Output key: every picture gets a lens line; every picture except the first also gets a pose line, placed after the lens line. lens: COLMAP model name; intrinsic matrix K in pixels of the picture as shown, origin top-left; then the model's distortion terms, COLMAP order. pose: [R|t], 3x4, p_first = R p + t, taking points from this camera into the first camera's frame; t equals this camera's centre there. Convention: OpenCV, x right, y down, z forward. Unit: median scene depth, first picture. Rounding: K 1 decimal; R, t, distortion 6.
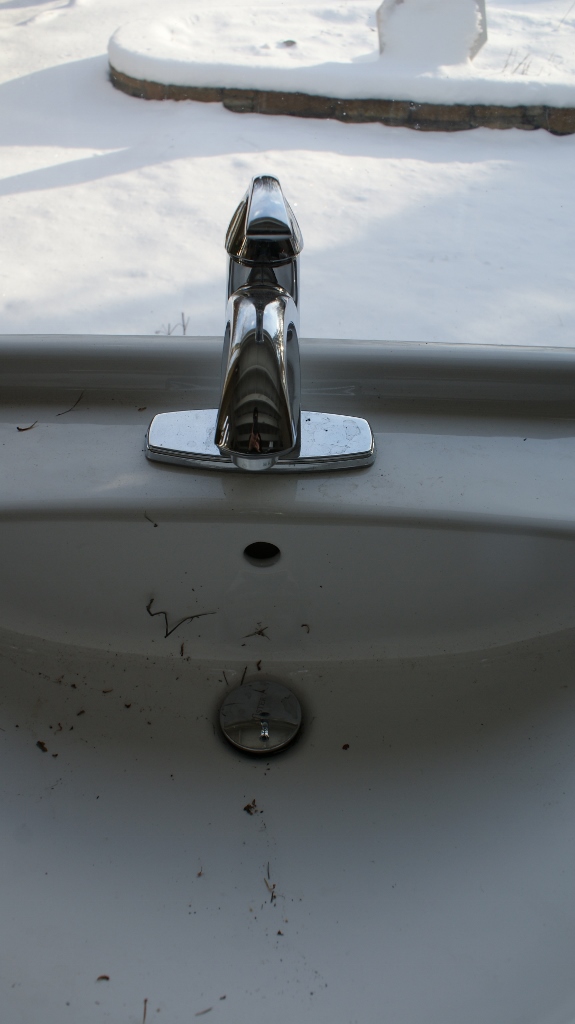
lens RADIAL K [[795.7, 0, 287.5], [0, 795.7, 512.0], [0, 0, 1]] dist [-0.179333, 0.151443]
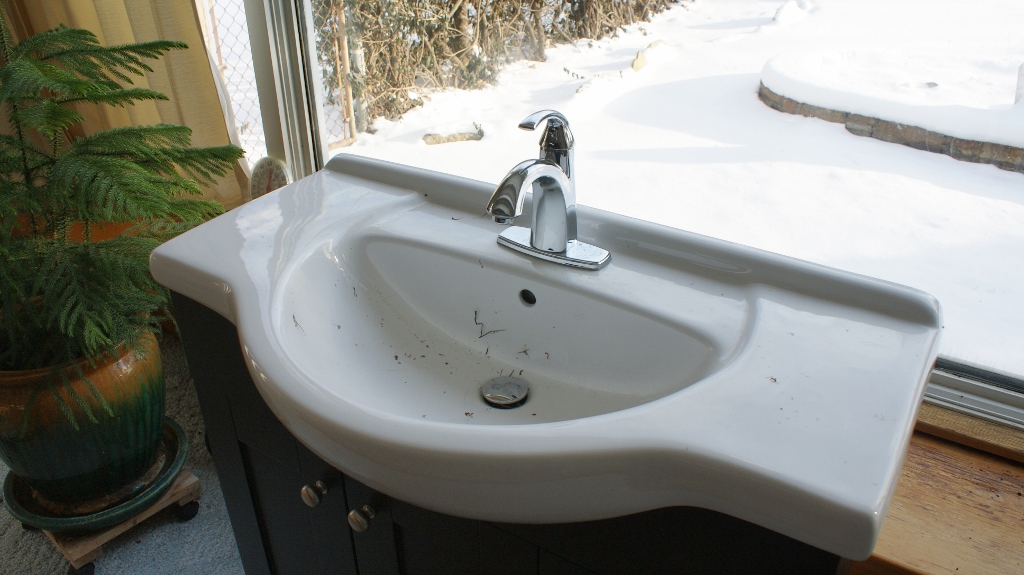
lens RADIAL K [[795.7, 0, 512.0], [0, 795.7, 287.5], [0, 0, 1]] dist [-0.179333, 0.151443]
pose [[0.842105, 0.233811, -0.485995, 0.107189], [-0.353980, 0.919489, -0.170993, 0.046124], [0.406887, 0.316027, 0.857071, -0.083108]]
